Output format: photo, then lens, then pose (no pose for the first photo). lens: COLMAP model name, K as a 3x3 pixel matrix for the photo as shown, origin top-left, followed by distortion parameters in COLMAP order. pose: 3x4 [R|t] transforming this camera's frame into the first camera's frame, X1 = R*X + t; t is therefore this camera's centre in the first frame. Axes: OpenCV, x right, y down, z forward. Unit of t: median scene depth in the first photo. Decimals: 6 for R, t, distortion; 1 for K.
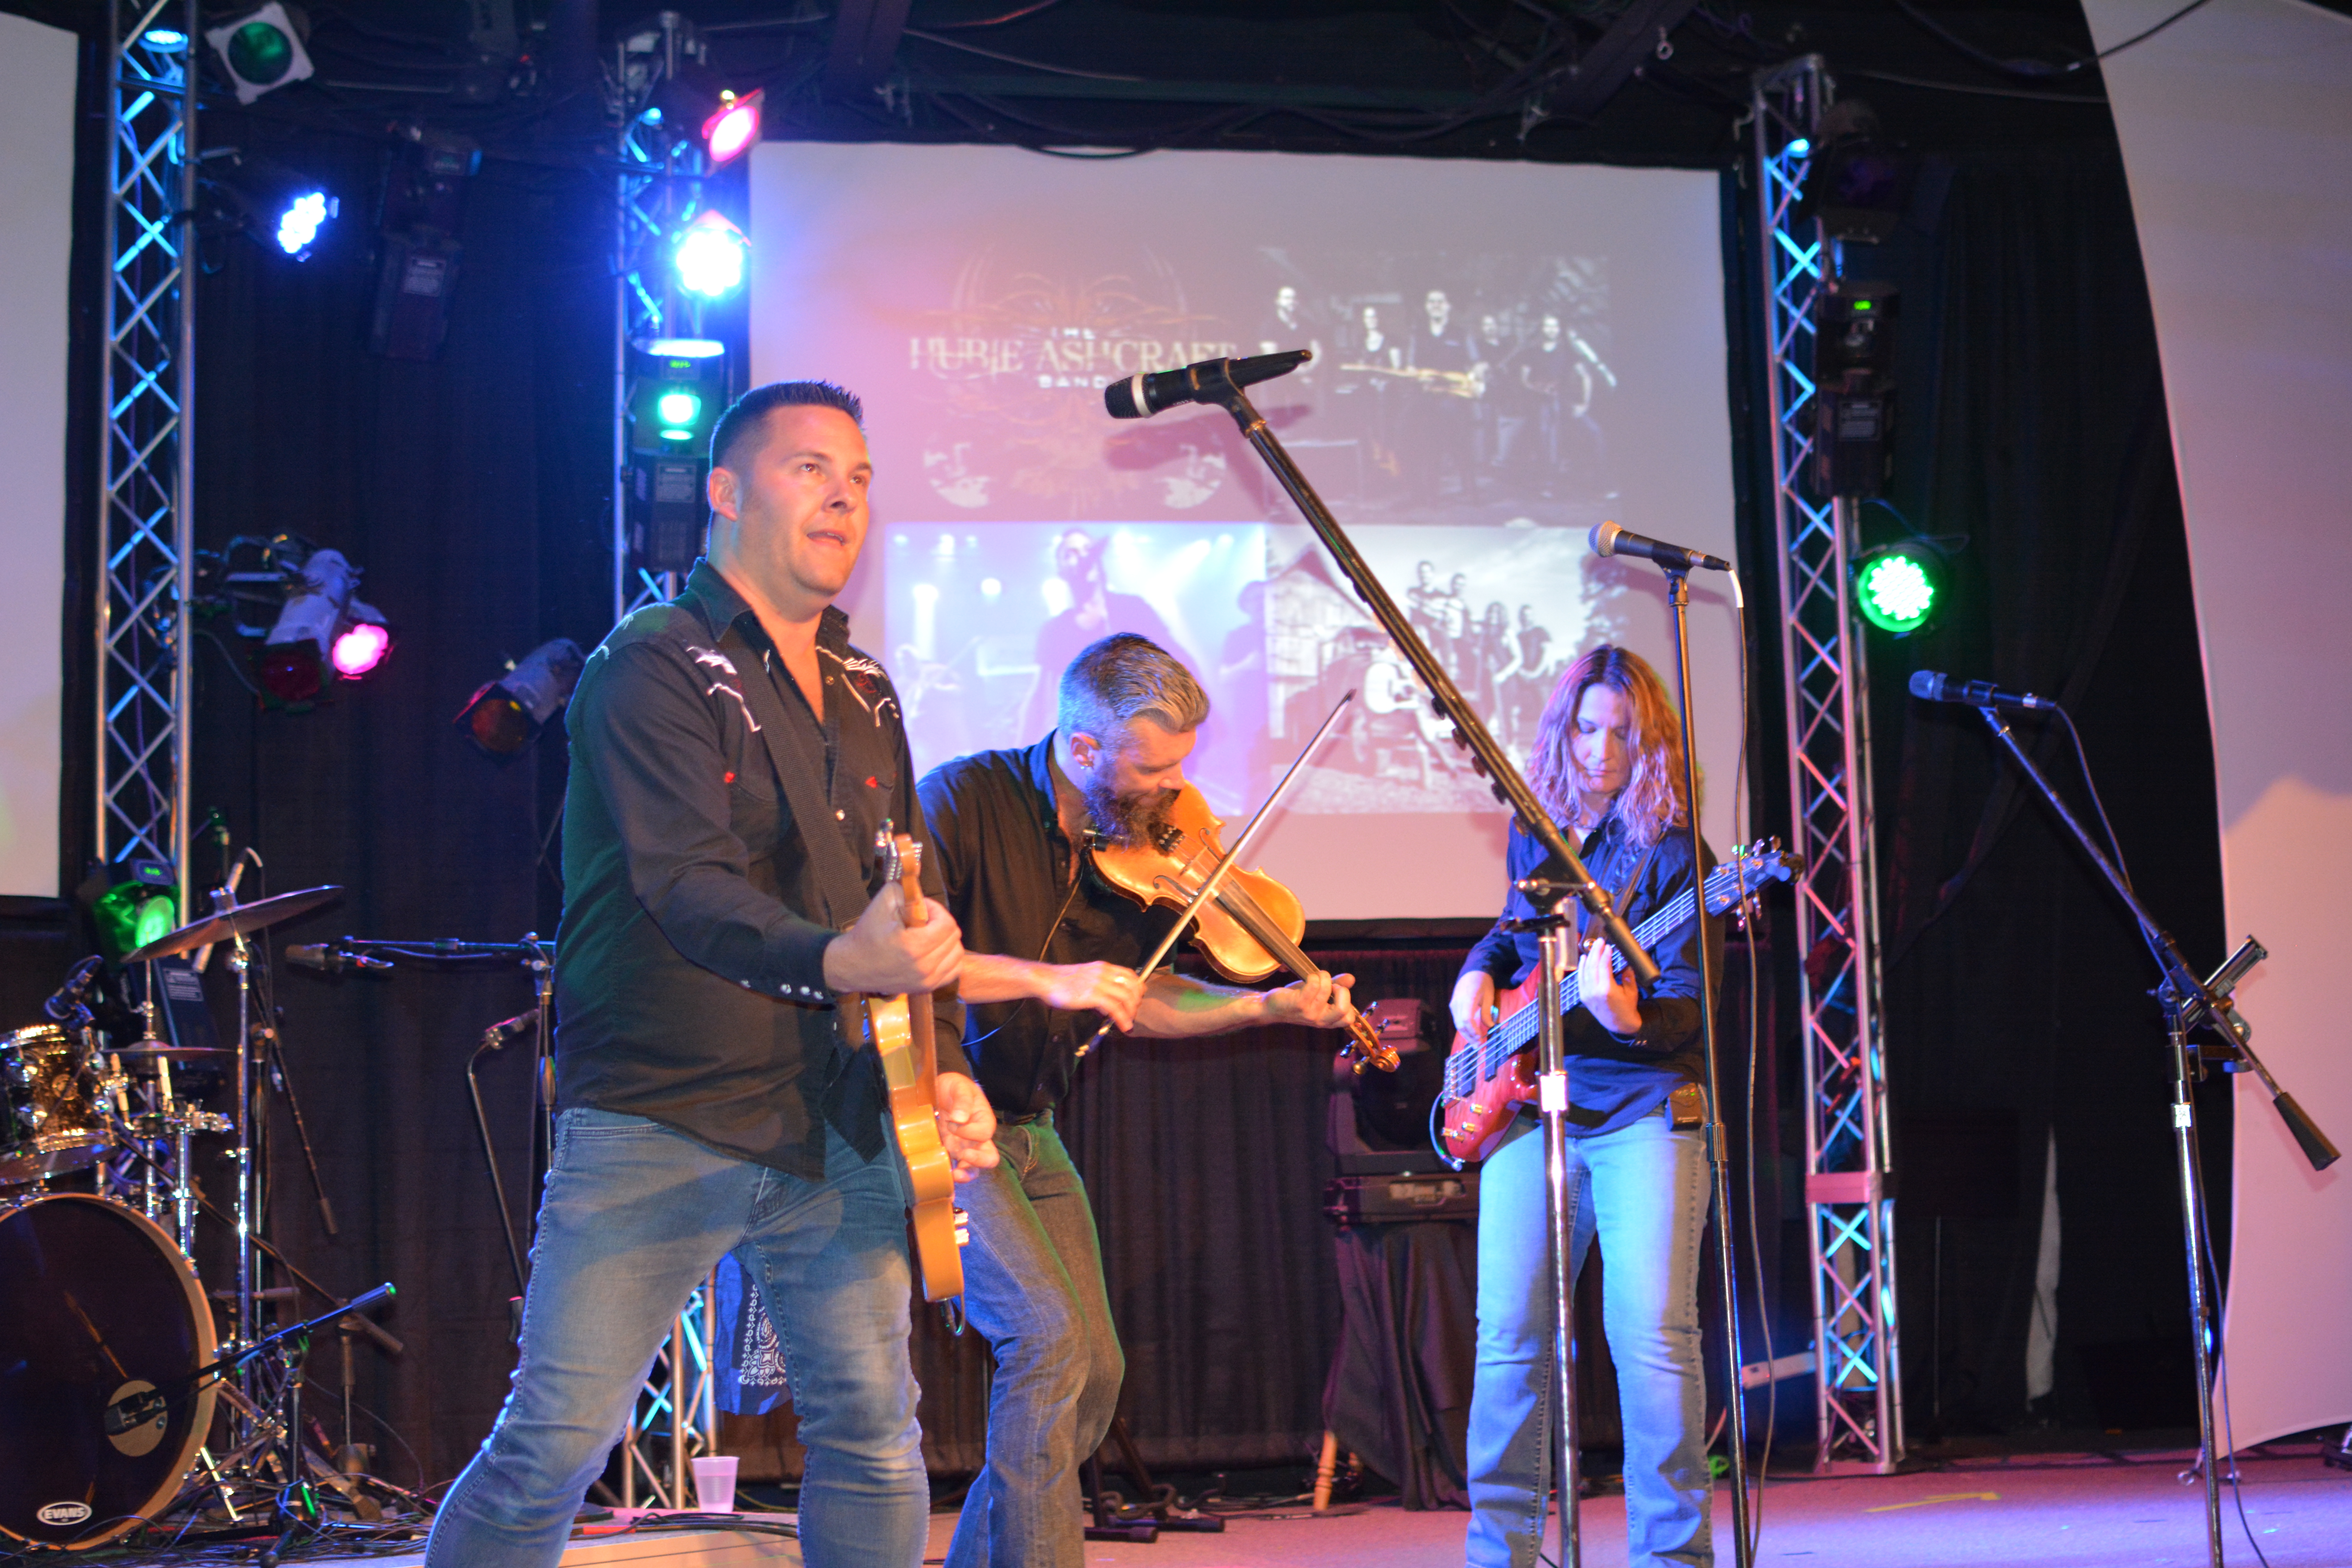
lens RADIAL K [[3607.9, 0, 1176.0], [0, 3607.9, 784.0], [0, 0, 1]] dist [-0.233216, 0.512925]
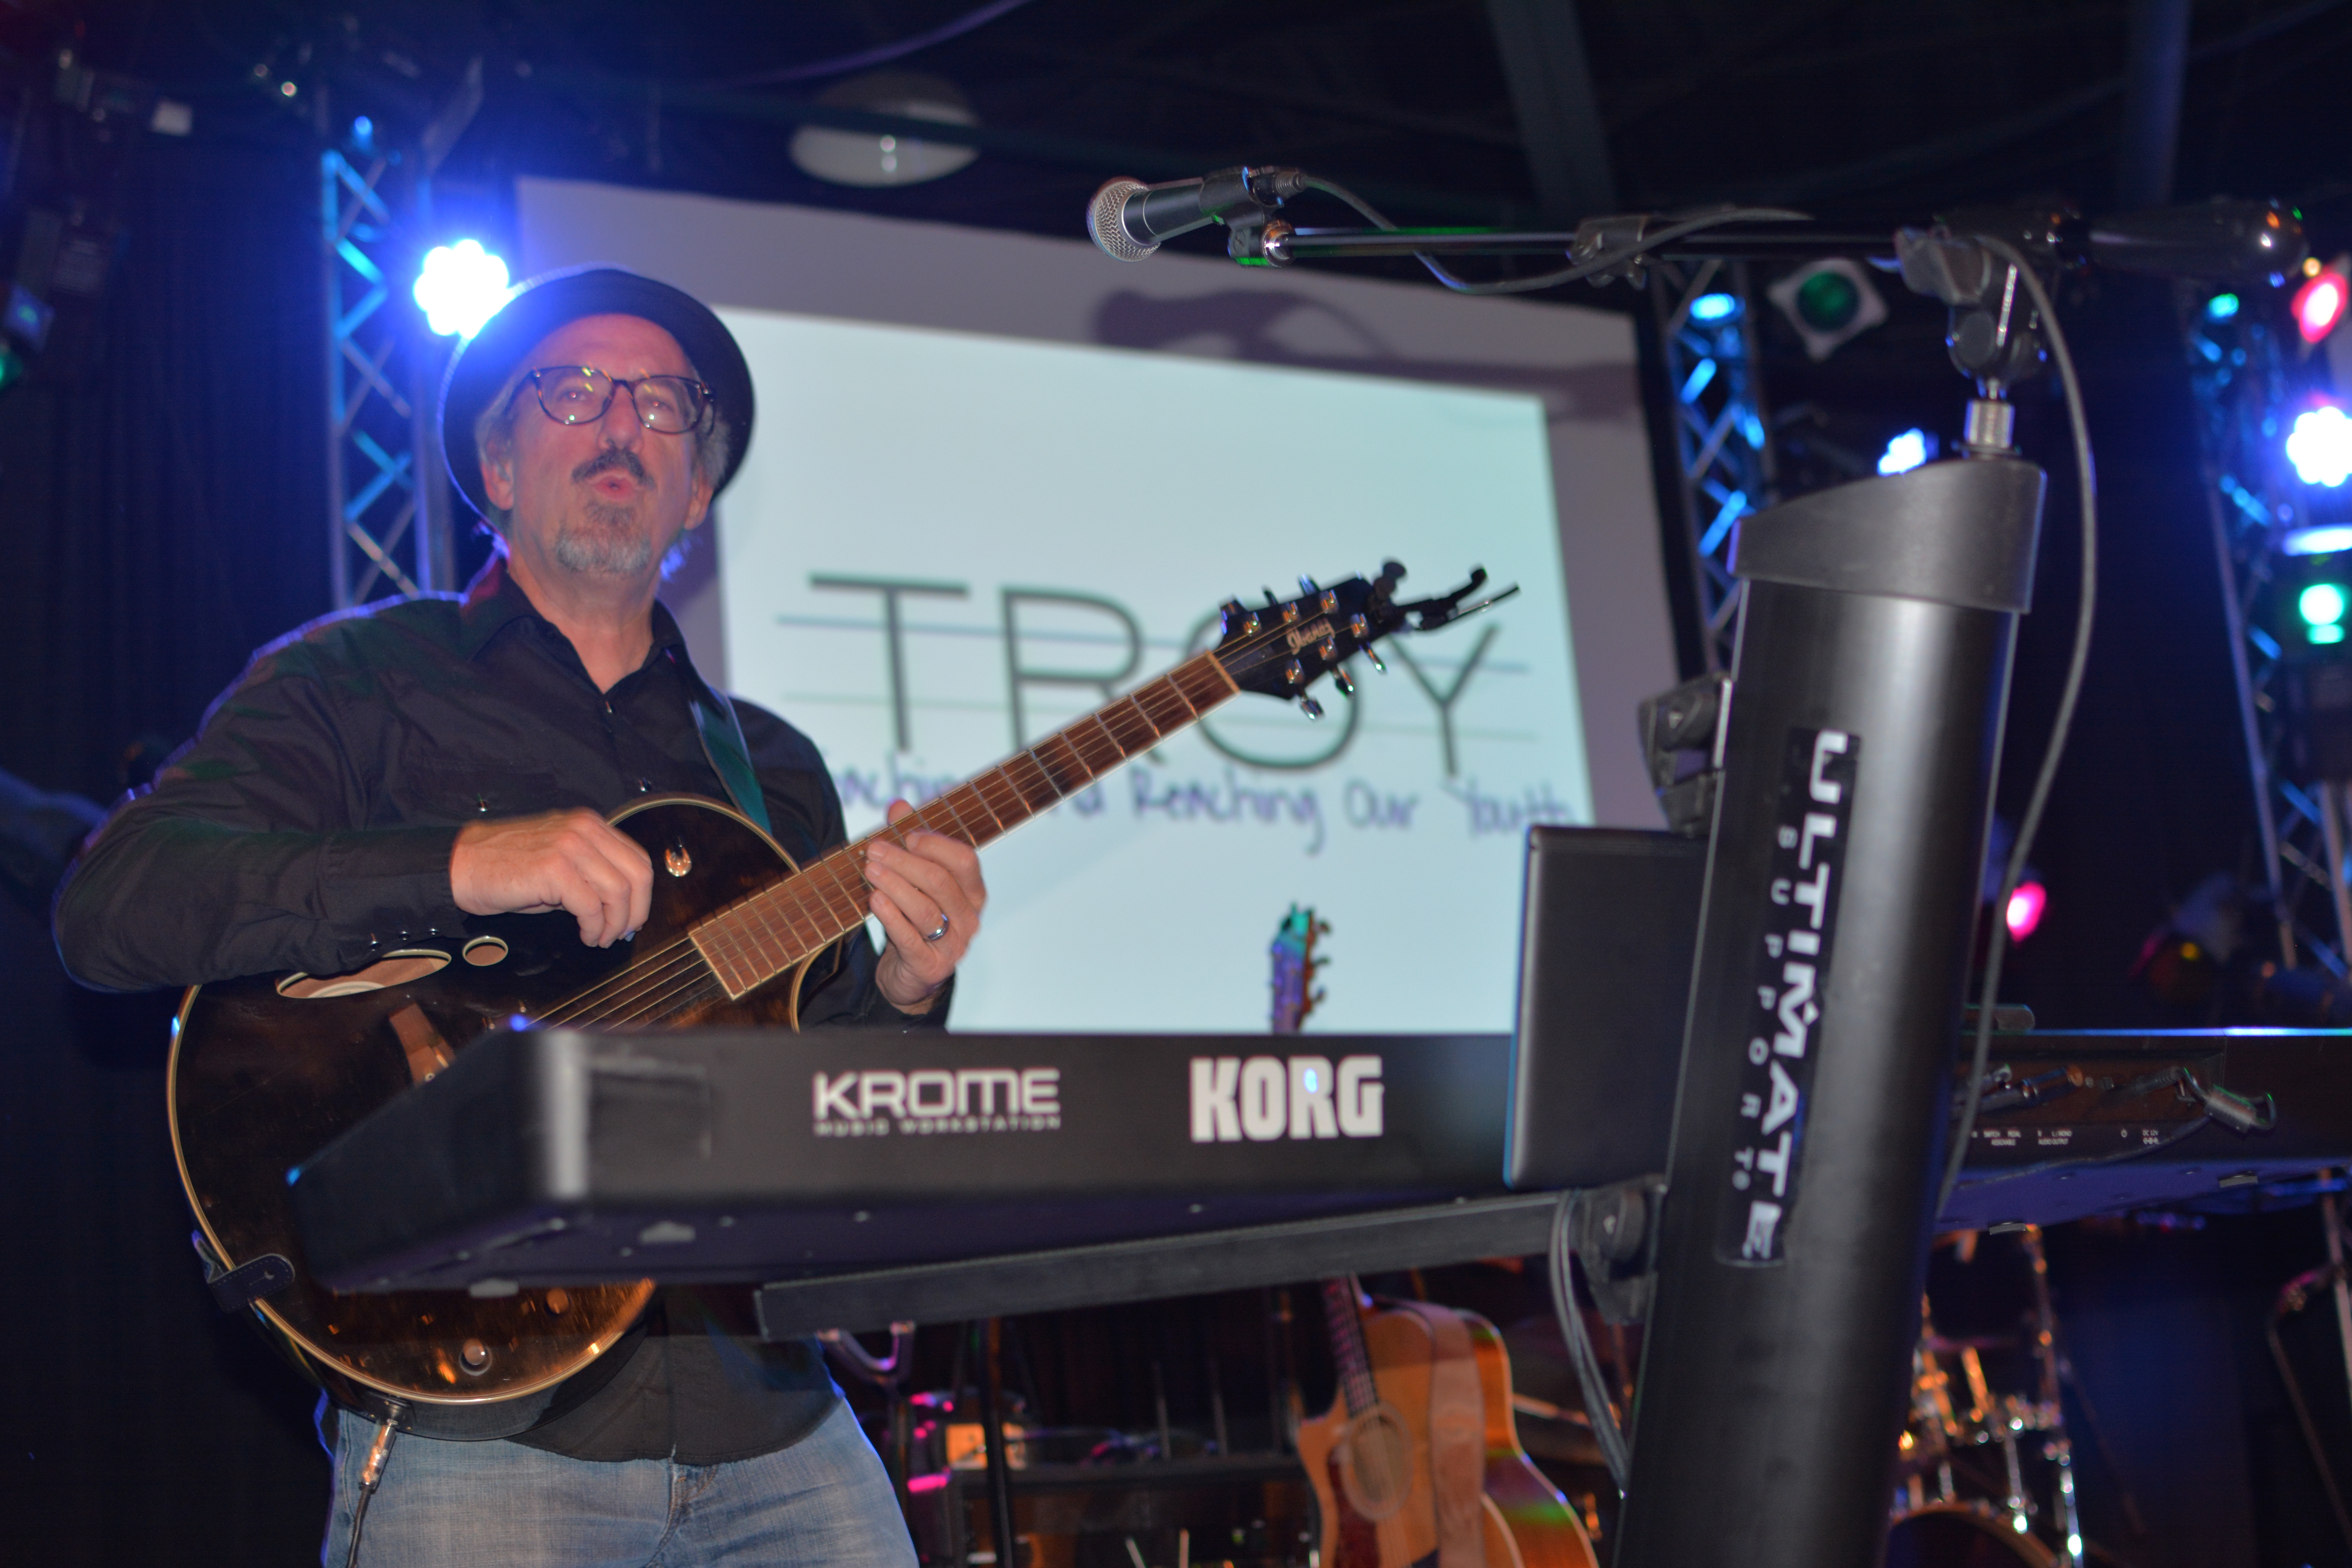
lens RADIAL K [[3607.9, 0, 1176.0], [0, 3607.9, 784.0], [0, 0, 1]] dist [-0.233216, 0.512925]
pose [[0.925878, -0.149256, -0.347092, -0.103338], [0.116025, 0.986595, -0.114754, 0.010589], [0.359567, 0.065977, 0.930784, 0.051158]]
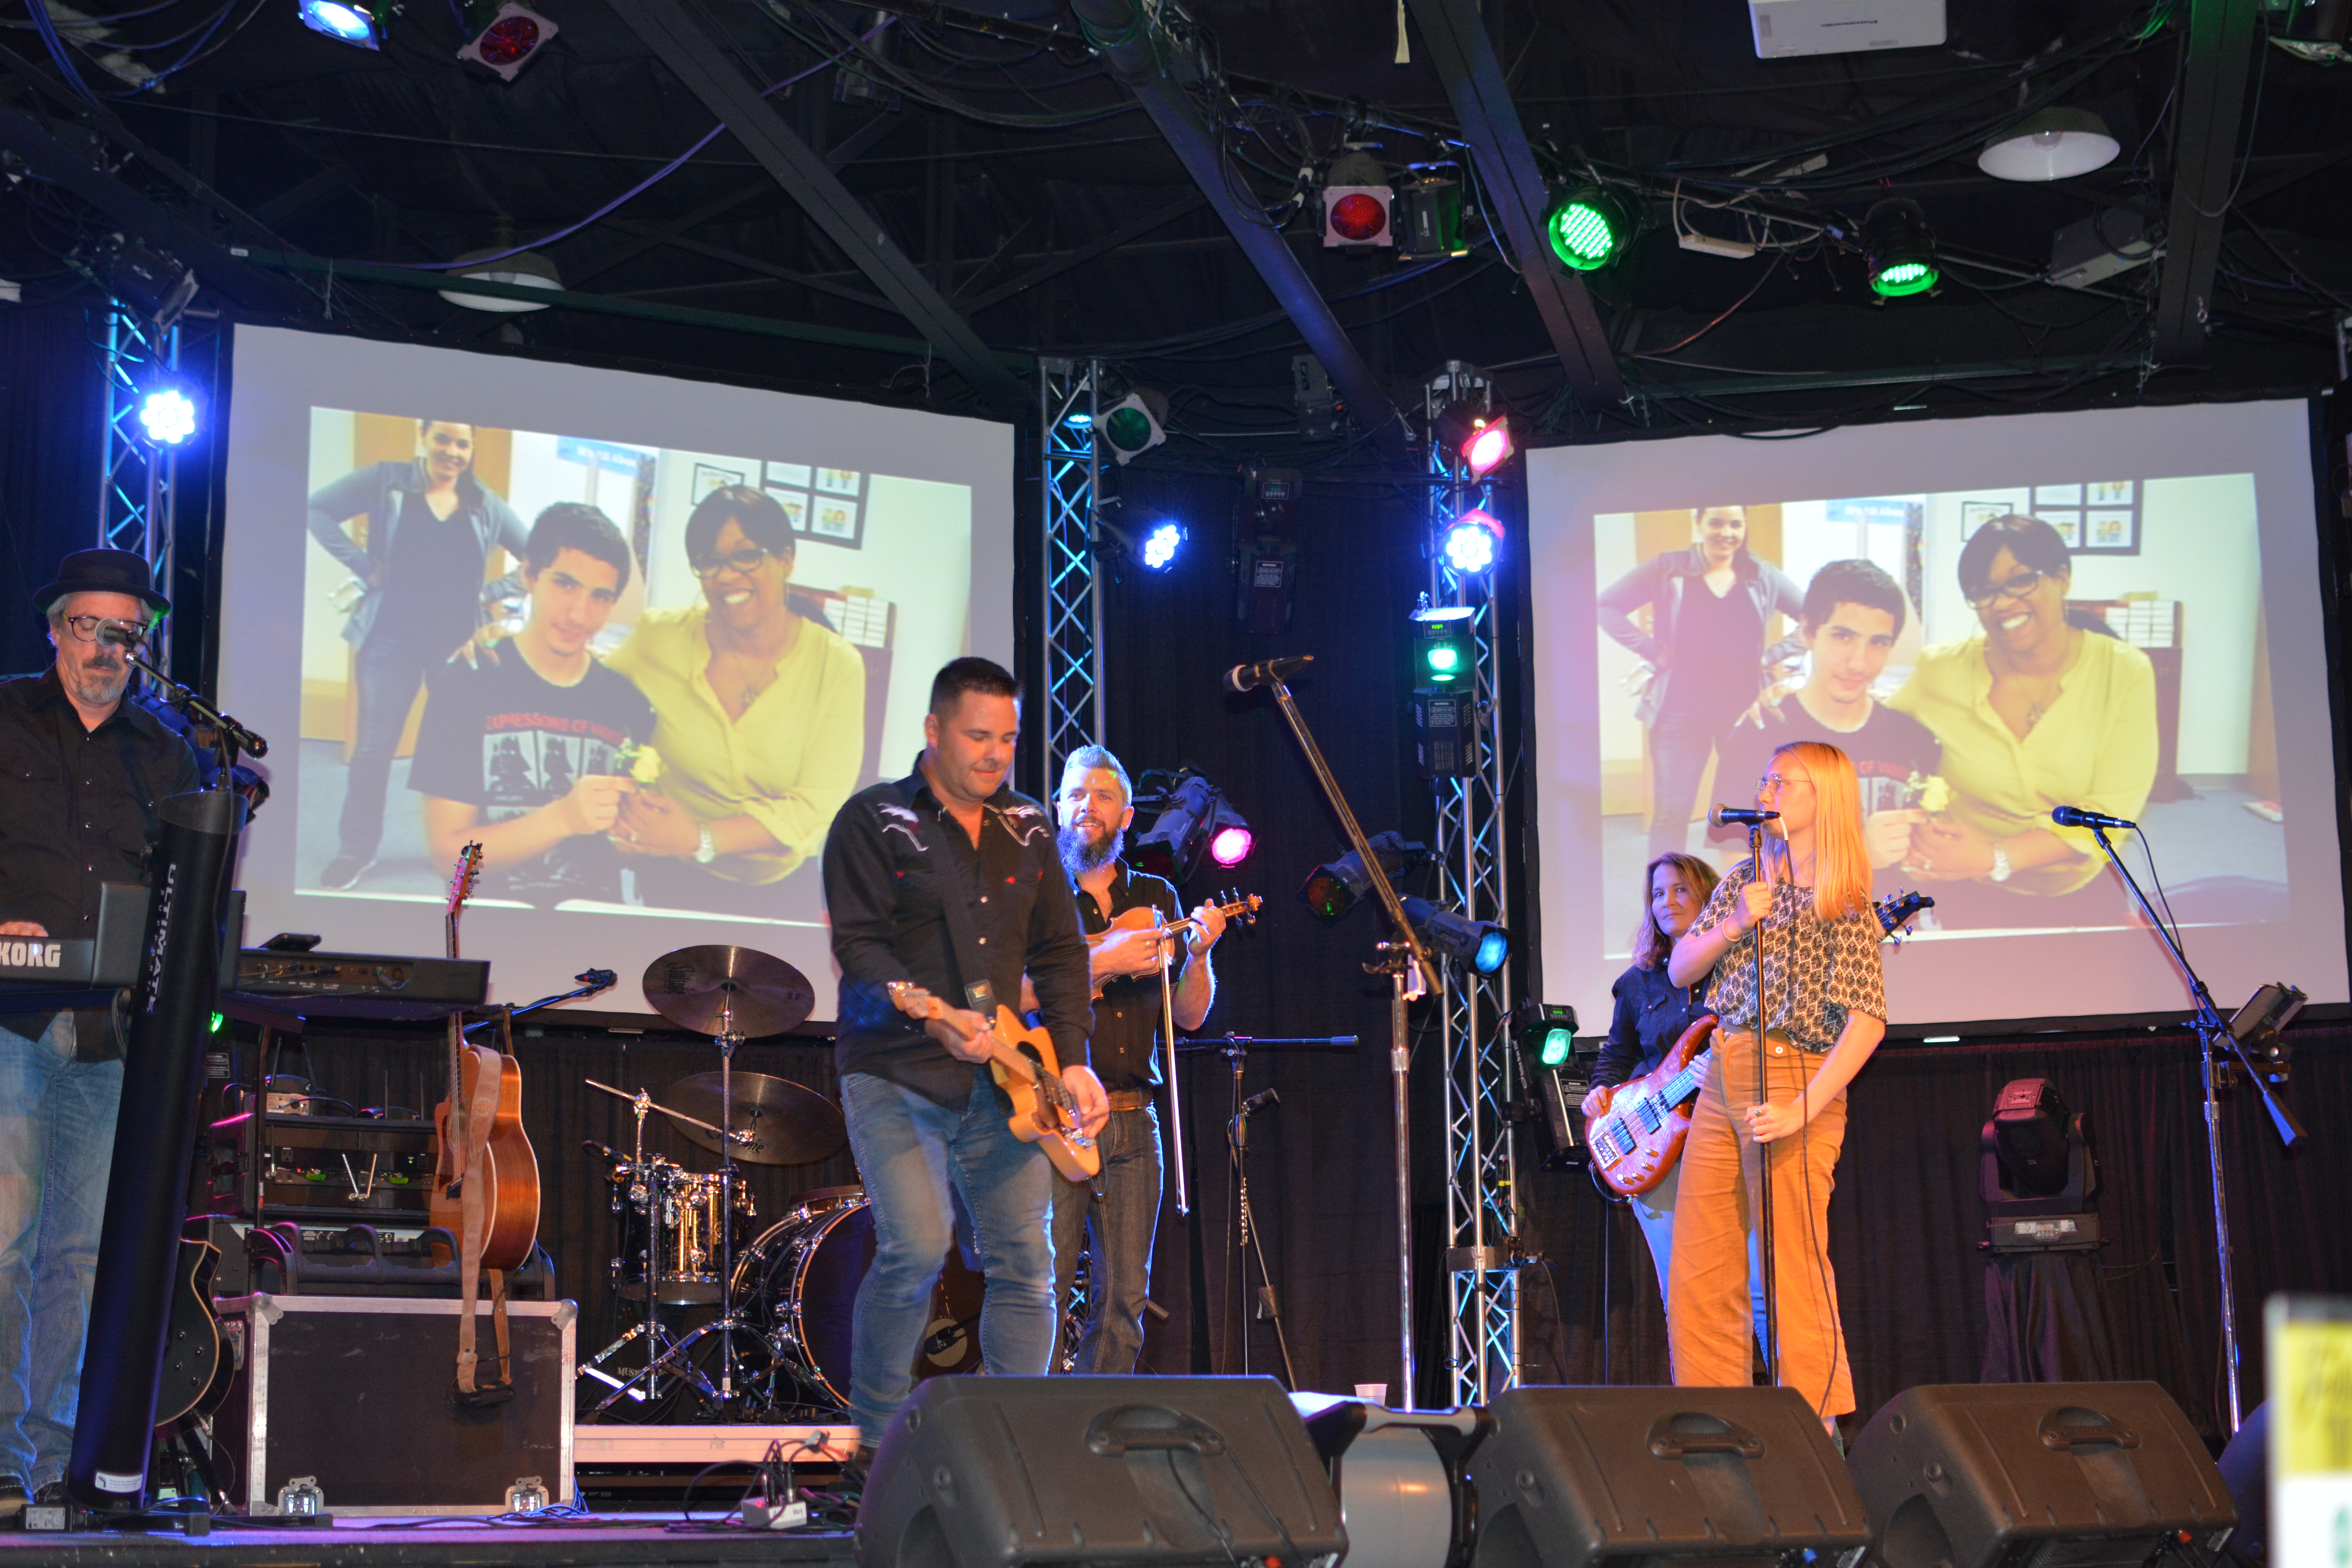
lens RADIAL K [[3607.9, 0, 1176.0], [0, 3607.9, 784.0], [0, 0, 1]] dist [-0.233216, 0.512925]
pose [[0.919722, -0.057135, -0.388389, 0.298277], [0.036494, 0.997512, -0.060321, 0.022026], [0.390869, 0.041305, 0.919519, -0.300277]]
